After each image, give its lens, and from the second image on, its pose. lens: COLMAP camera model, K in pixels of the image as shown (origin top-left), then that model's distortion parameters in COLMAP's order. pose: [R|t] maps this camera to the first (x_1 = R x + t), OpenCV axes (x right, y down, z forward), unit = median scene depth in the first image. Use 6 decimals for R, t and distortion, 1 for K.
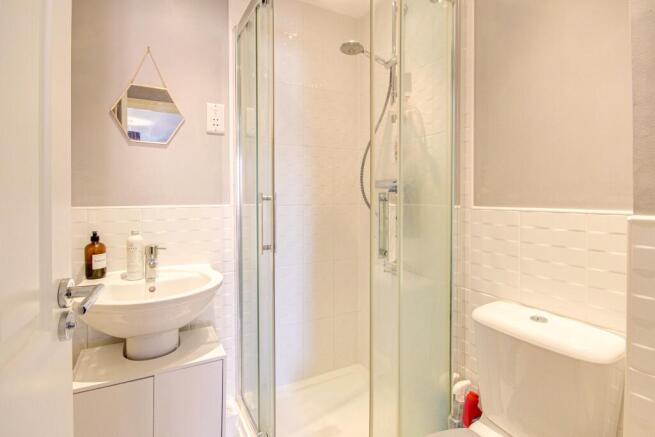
lens RADIAL K [[302.8, 0, 327.3], [0, 302.8, 218.2], [0, 0, 1]] dist [-0.001088, 0.000571]
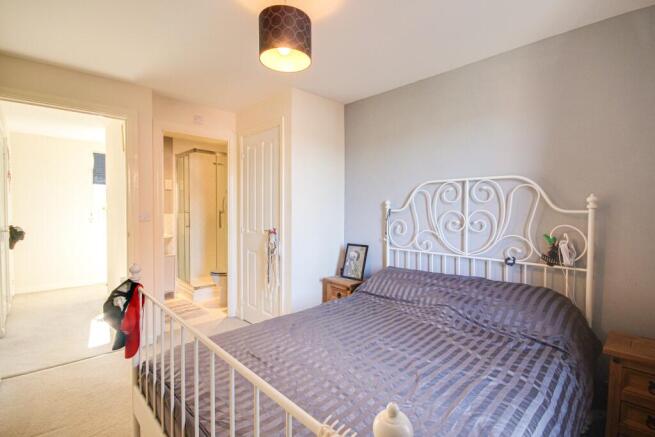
lens RADIAL K [[302.8, 0, 327.1], [0, 302.8, 217.1], [0, 0, 1]] dist [-0.001088, 0.000571]
pose [[0.972652, -0.000676, 0.232268, 0.450980], [-0.001074, 0.999972, 0.007405, -0.037486], [-0.232266, -0.007452, 0.972624, -2.236566]]
